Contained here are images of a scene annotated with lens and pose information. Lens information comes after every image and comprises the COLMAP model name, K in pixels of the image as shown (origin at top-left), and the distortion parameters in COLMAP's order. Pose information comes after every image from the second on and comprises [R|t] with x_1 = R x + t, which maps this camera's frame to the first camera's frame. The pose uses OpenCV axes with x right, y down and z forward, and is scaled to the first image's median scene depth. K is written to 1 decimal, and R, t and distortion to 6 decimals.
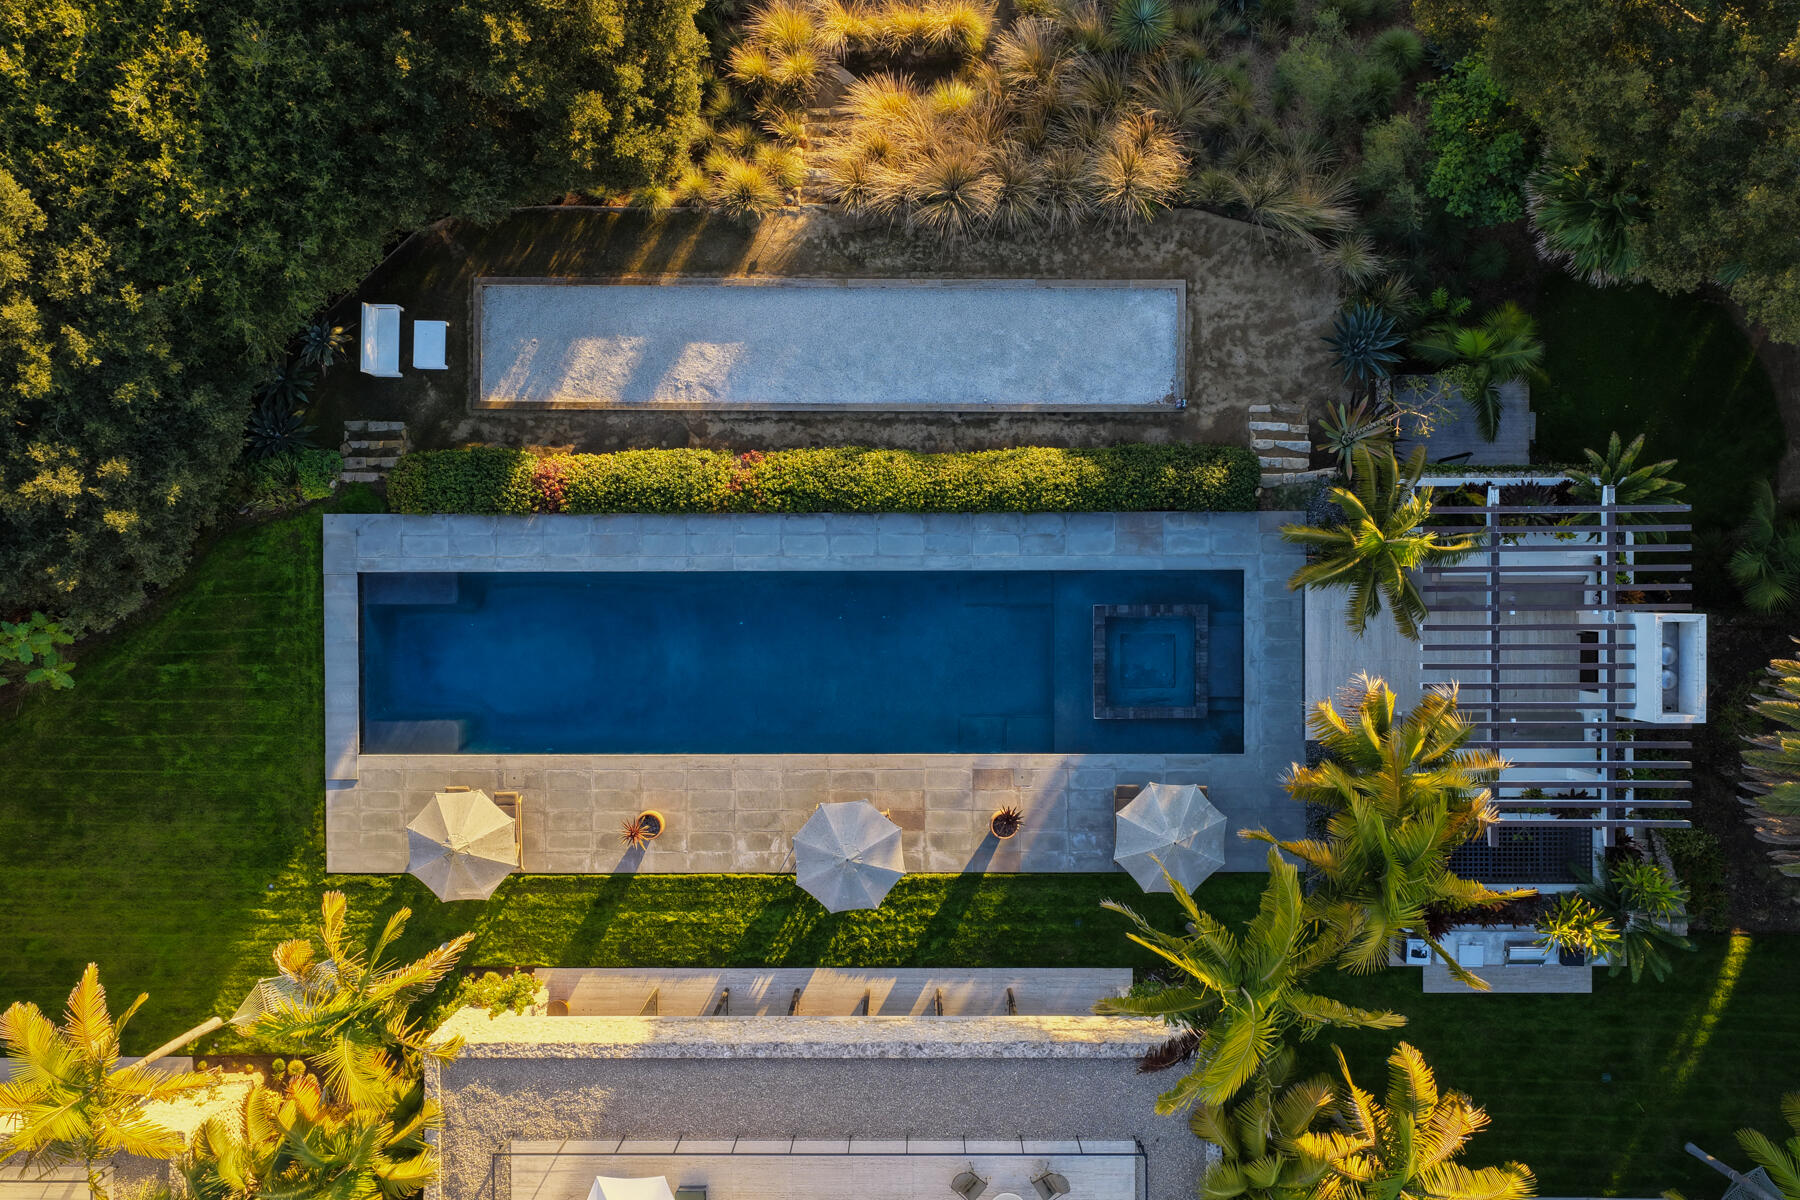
lens RADIAL K [[1479.1, 0, 896.5], [0, 1479.1, 599.9], [0, 0, 1]] dist [-0.007518, 0.007499]
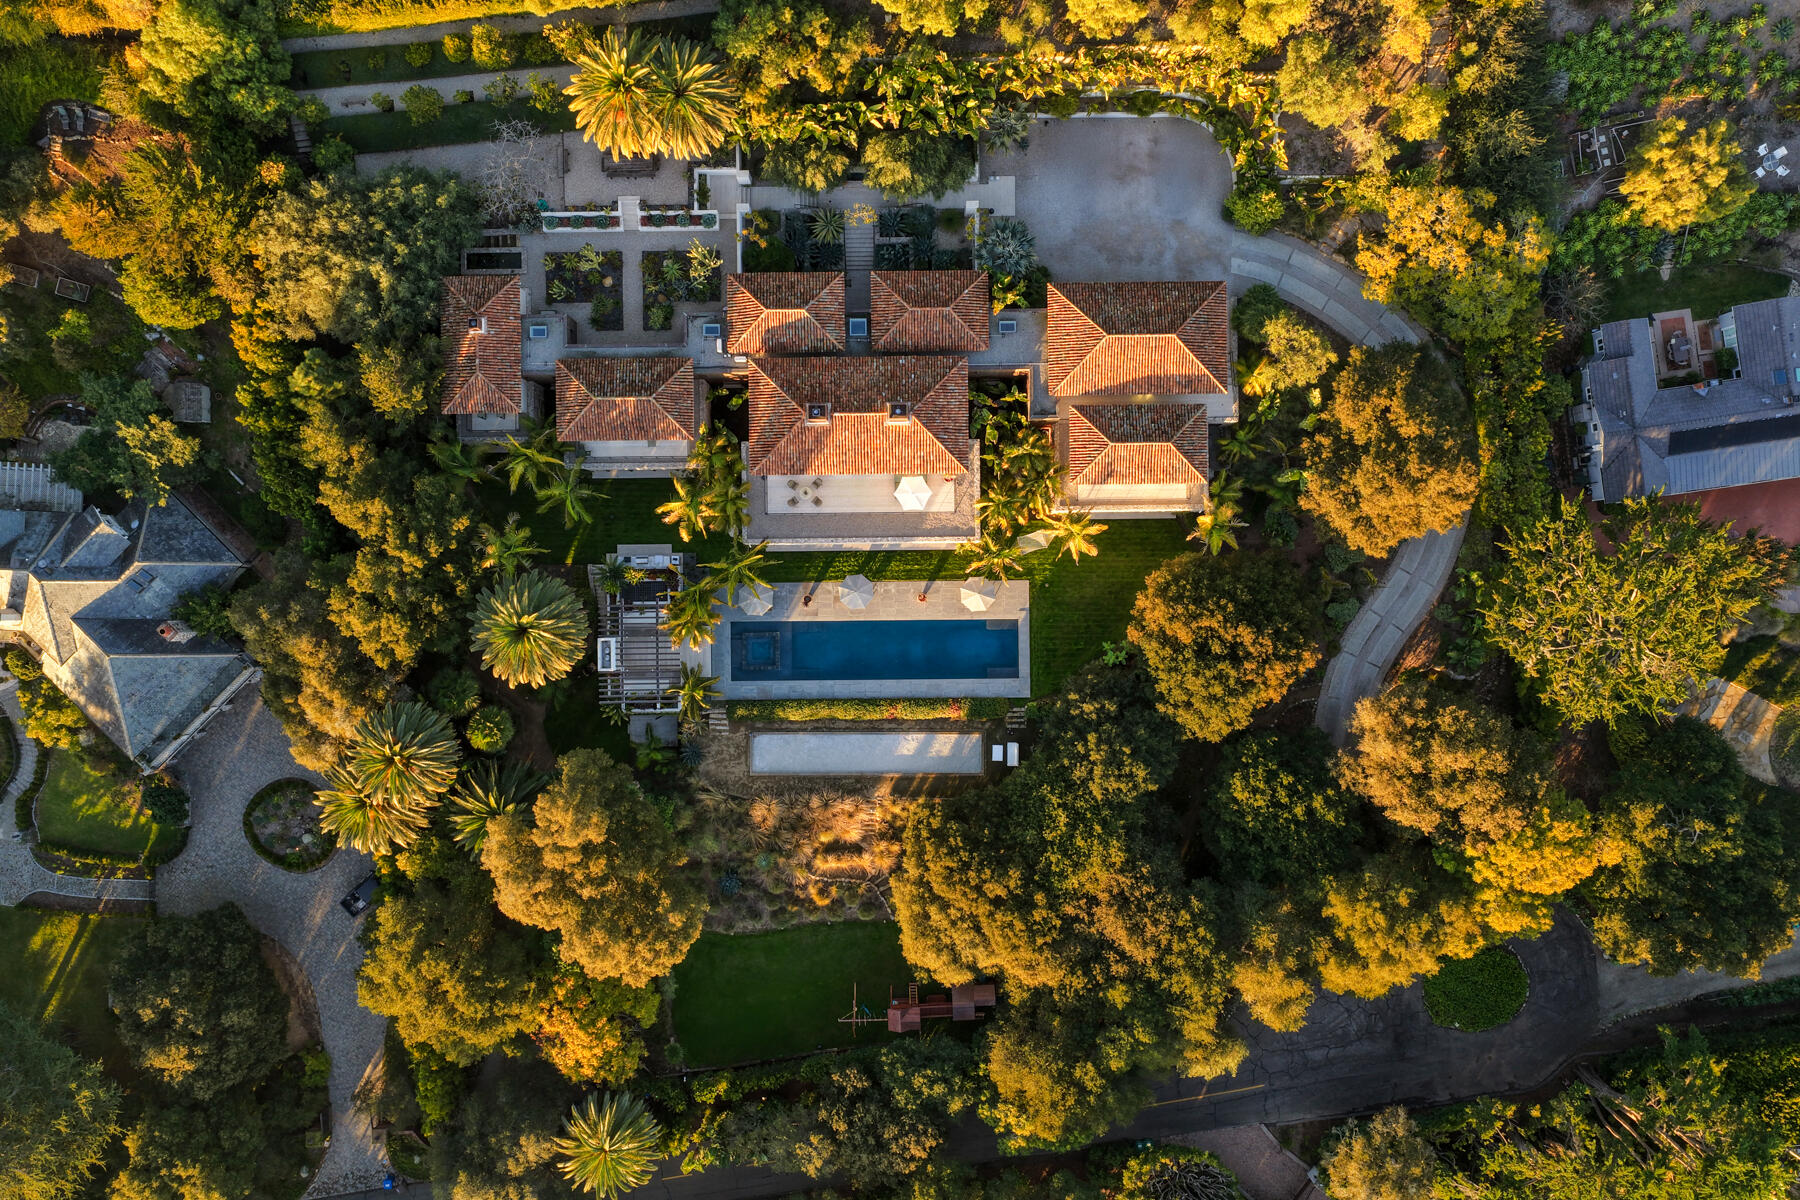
lens RADIAL K [[1479.1, 0, 897.1], [0, 1479.1, 600.2], [0, 0, 1]] dist [-0.007518, 0.007499]
pose [[-0.999833, 0.007102, 0.016833, -0.164527], [-0.007319, -0.999890, -0.012893, 0.185334], [0.016739, -0.013014, 0.999775, -2.076252]]
